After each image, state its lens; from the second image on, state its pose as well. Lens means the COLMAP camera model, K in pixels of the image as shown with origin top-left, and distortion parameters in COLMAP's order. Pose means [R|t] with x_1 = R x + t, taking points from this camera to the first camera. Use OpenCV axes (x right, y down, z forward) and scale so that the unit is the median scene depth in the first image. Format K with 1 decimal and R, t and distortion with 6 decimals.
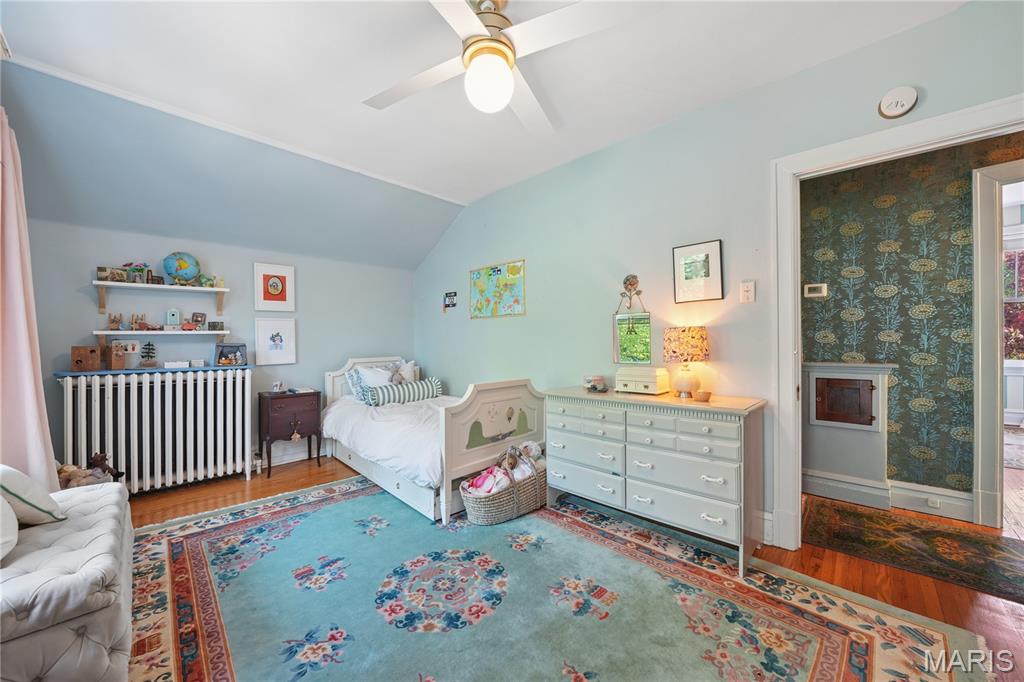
lens RADIAL K [[364.6, 0, 519.9], [0, 364.6, 340.2], [0, 0, 1]] dist [-0.016460, -0.000089]
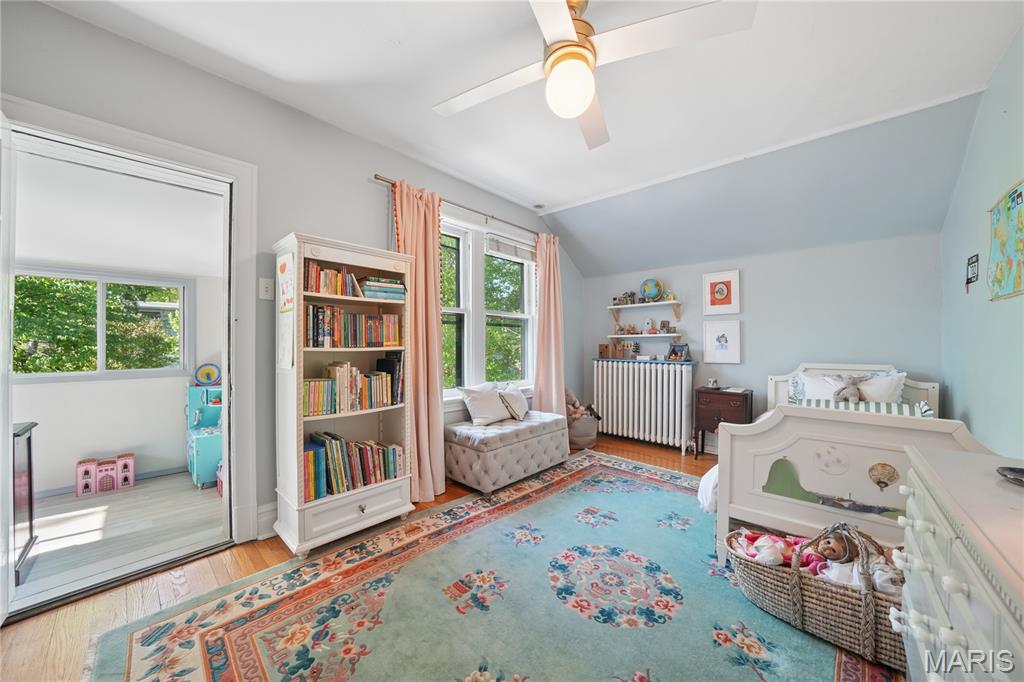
lens RADIAL K [[364.6, 0, 518.9], [0, 364.6, 342.9], [0, 0, 1]] dist [-0.016460, -0.000089]
pose [[0.042275, 0.006868, -0.999082, 0.510553], [-0.001108, 0.999976, 0.006827, -0.001209], [0.999105, 0.000819, 0.042281, 0.444148]]
